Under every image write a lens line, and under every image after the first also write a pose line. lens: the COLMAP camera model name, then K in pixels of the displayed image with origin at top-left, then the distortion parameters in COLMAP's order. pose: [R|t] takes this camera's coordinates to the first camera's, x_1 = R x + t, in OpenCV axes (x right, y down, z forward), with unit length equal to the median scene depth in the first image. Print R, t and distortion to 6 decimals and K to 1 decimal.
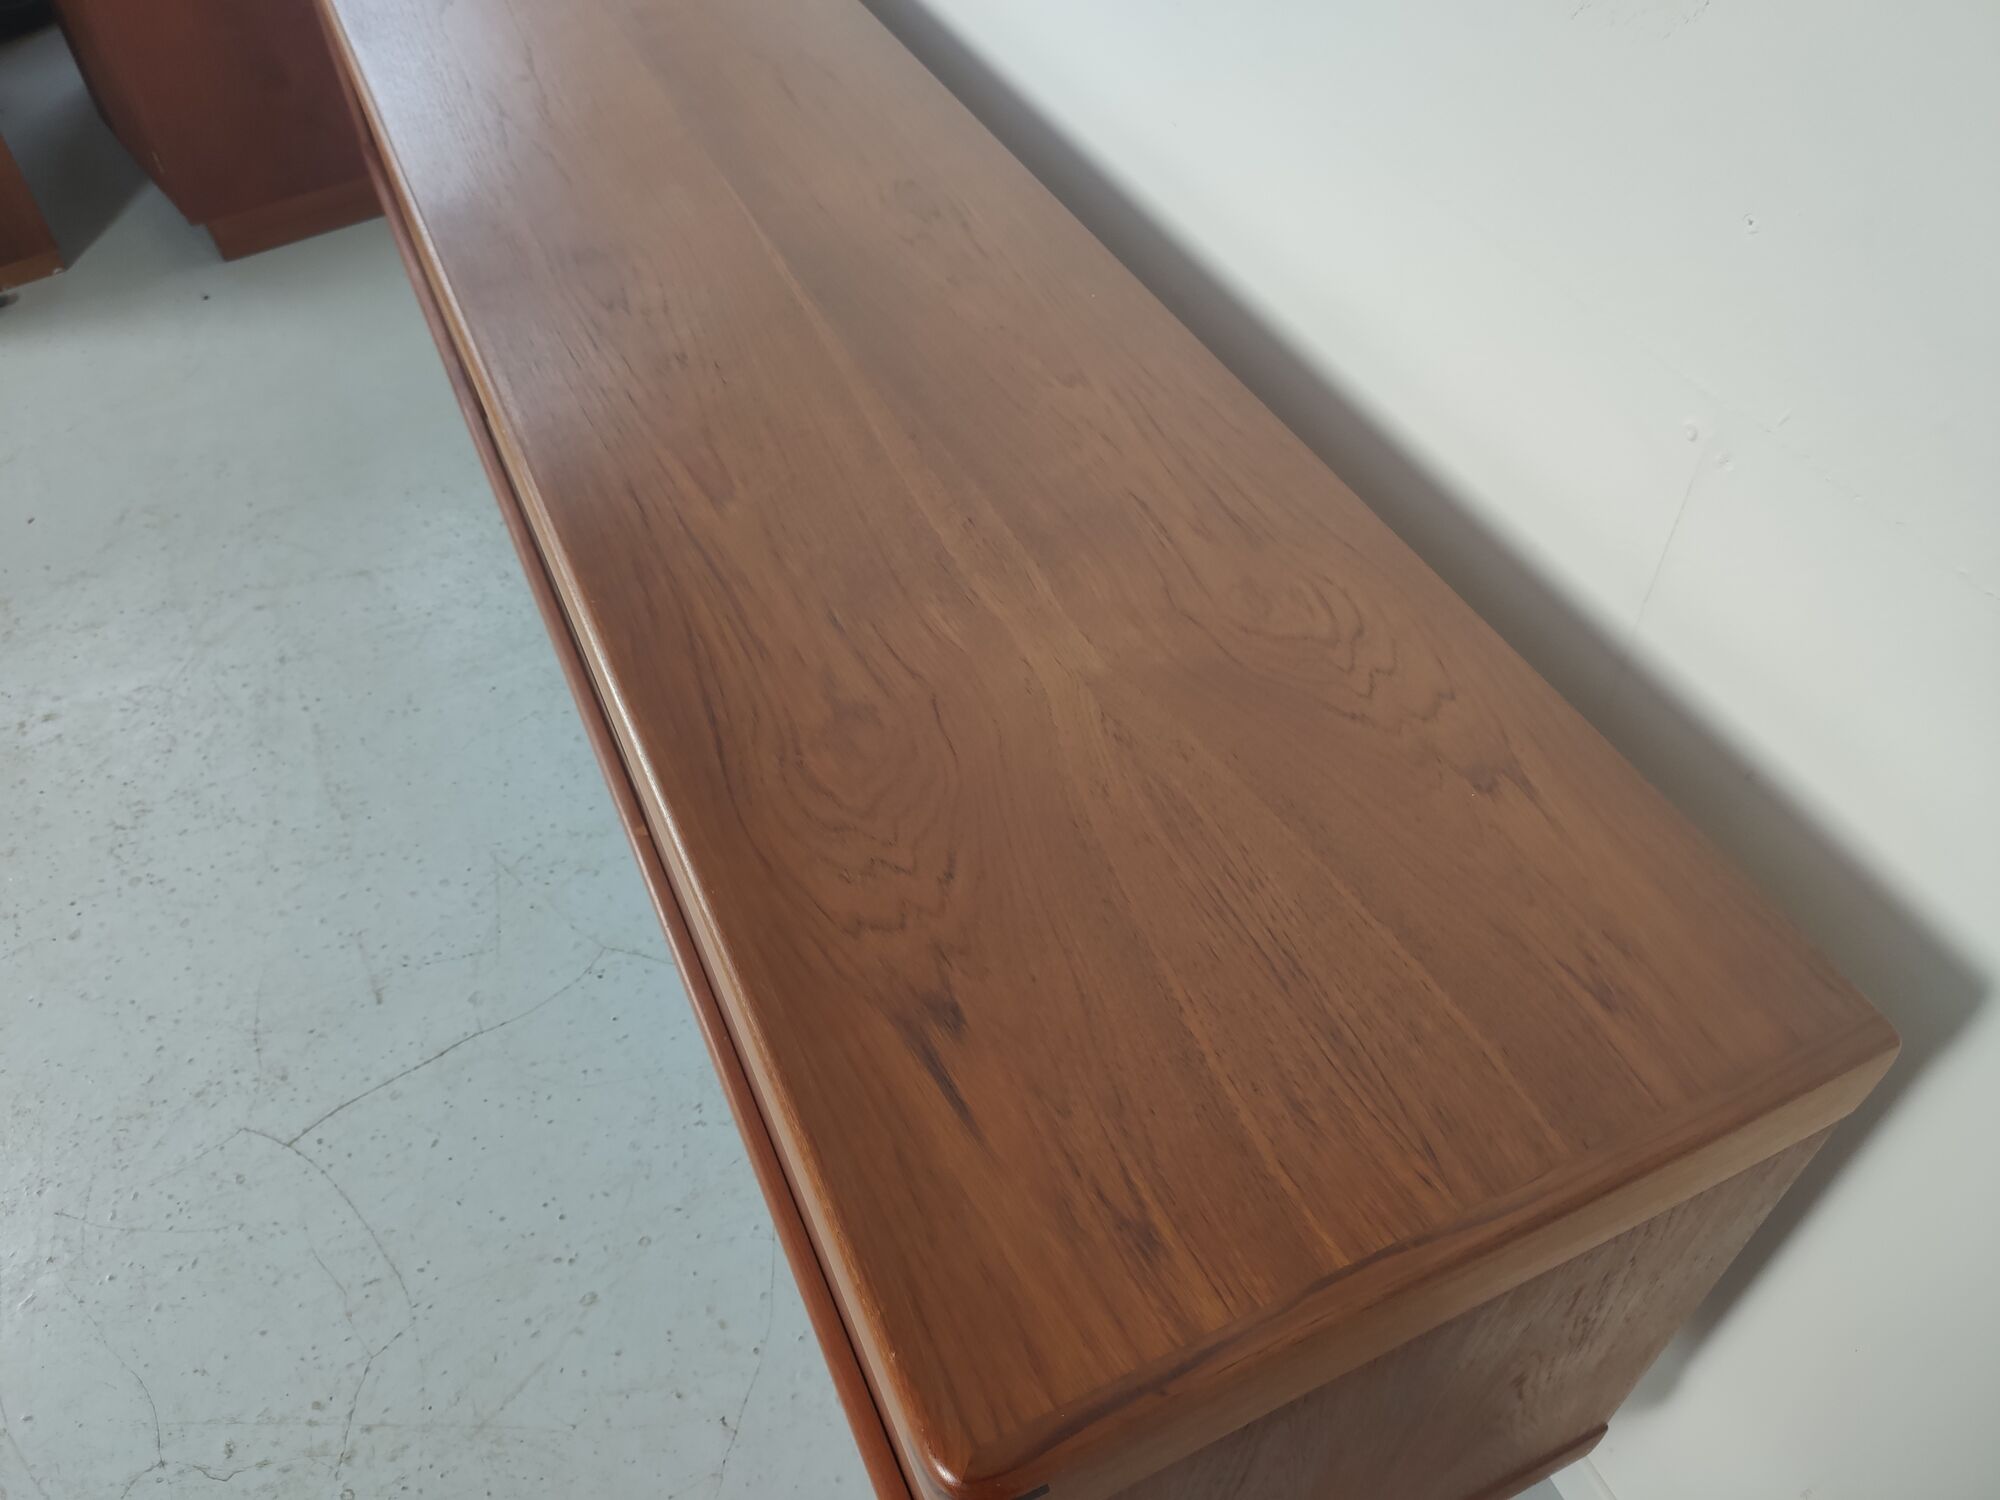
lens RADIAL K [[1506.7, 0, 992.2], [0, 1506.7, 761.4], [0, 0, 1]] dist [0.088649, -0.142321]
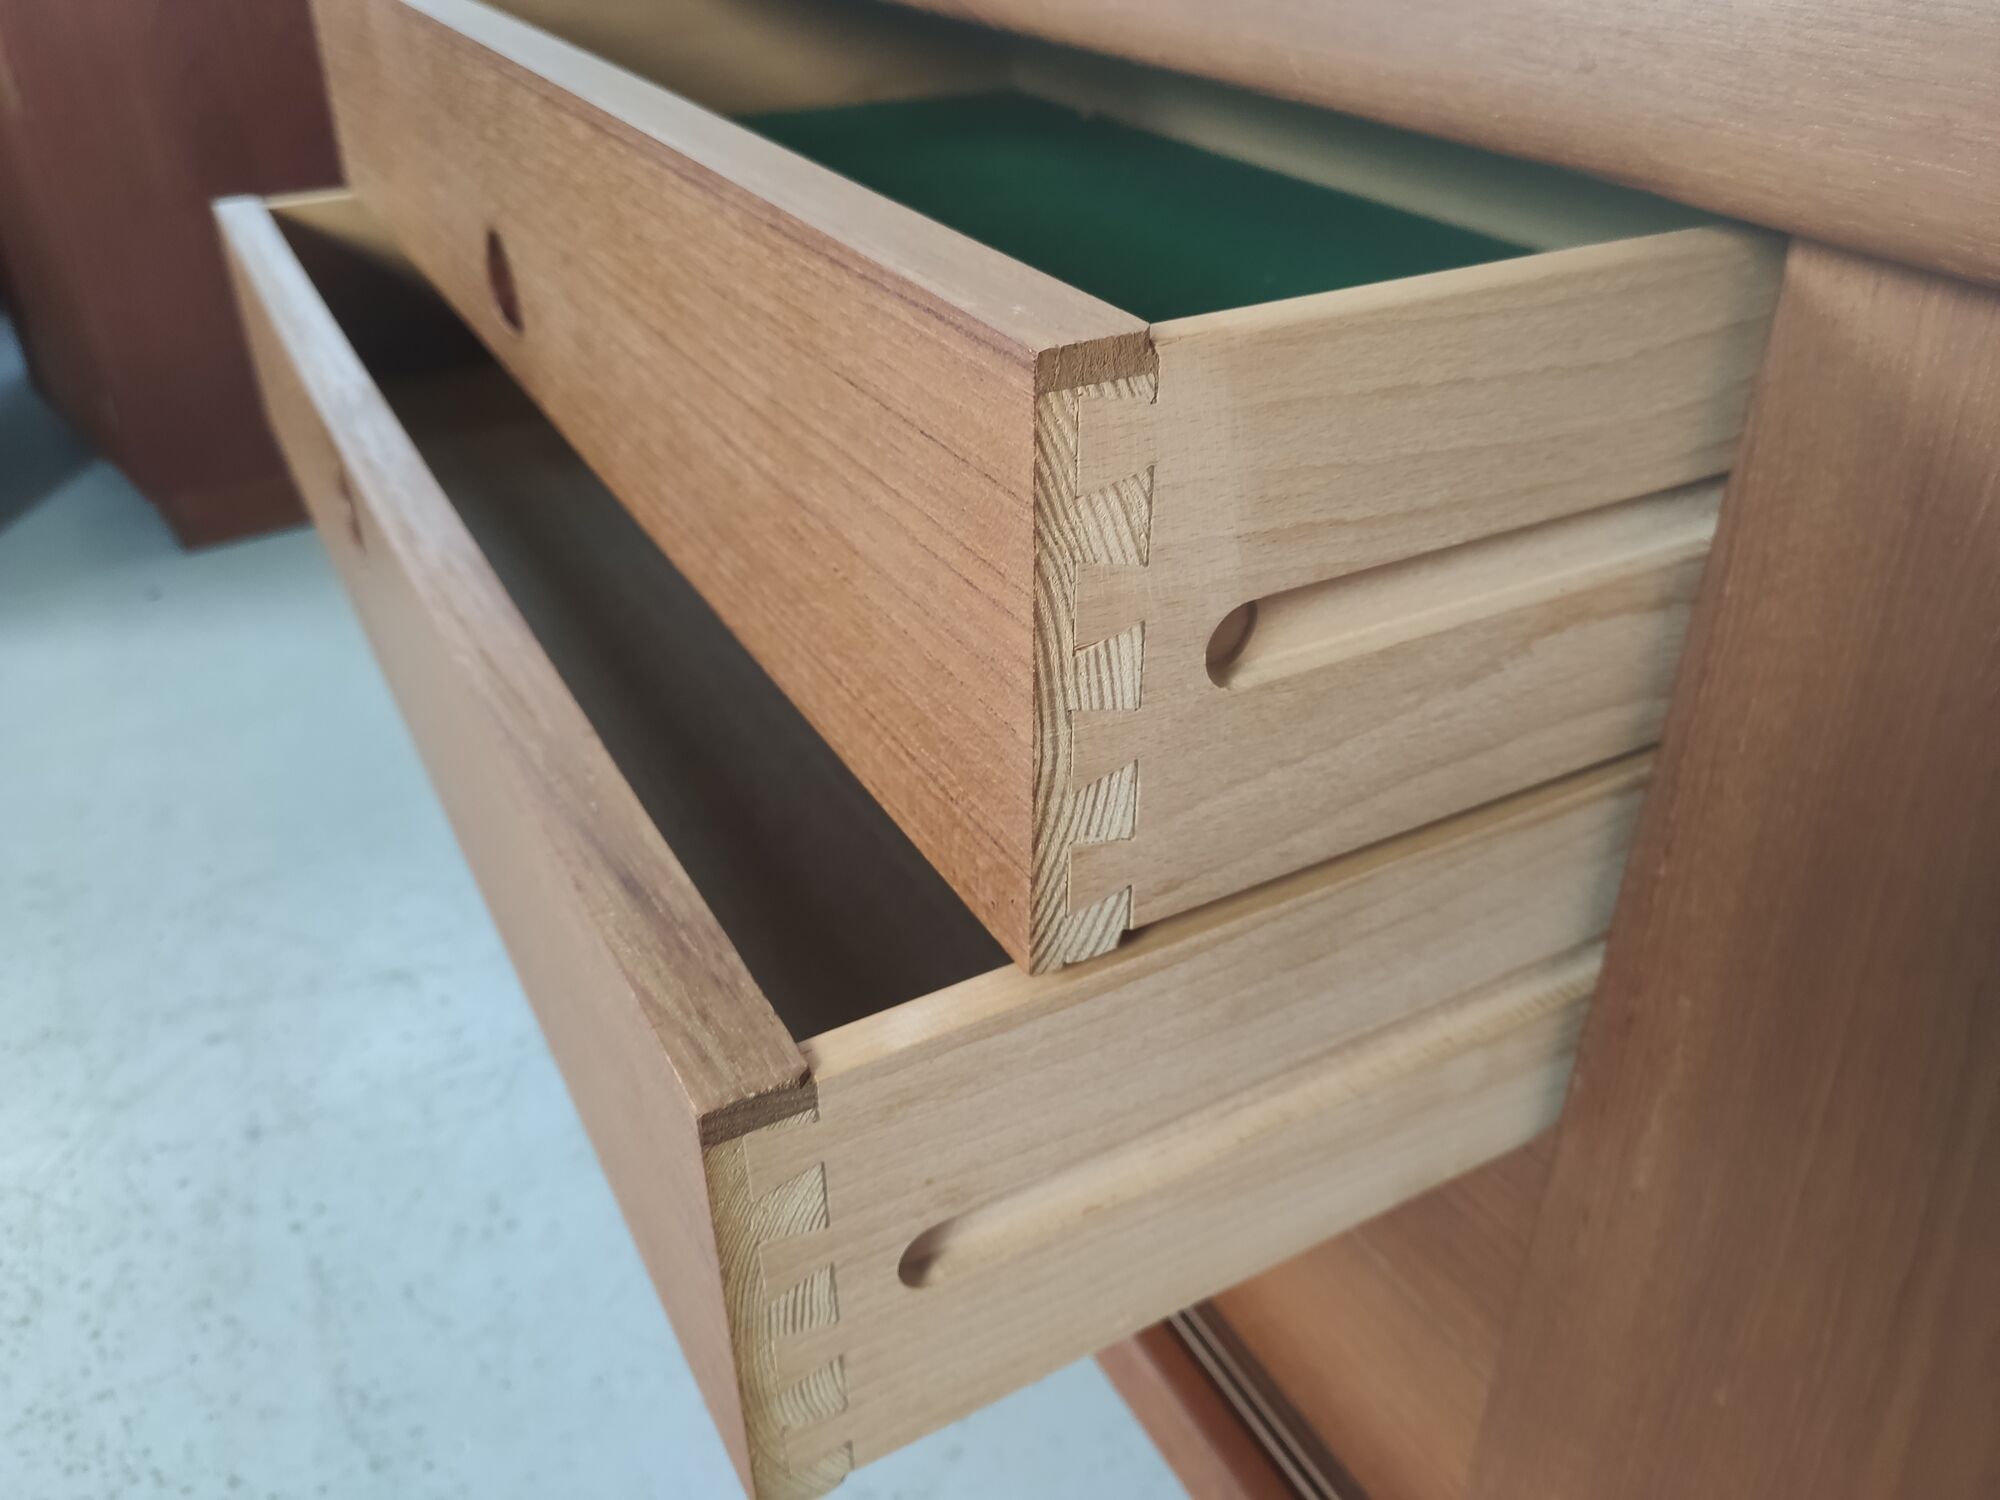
lens RADIAL K [[1616.2, 0, 943.6], [0, 1616.2, 750.9], [0, 0, 1]] dist [-0.007349, -0.000222]
pose [[0.999356, -0.010516, 0.034306, -0.265195], [0.019874, 0.958262, -0.285200, -0.031426], [-0.029875, 0.285698, 0.957854, 0.449604]]
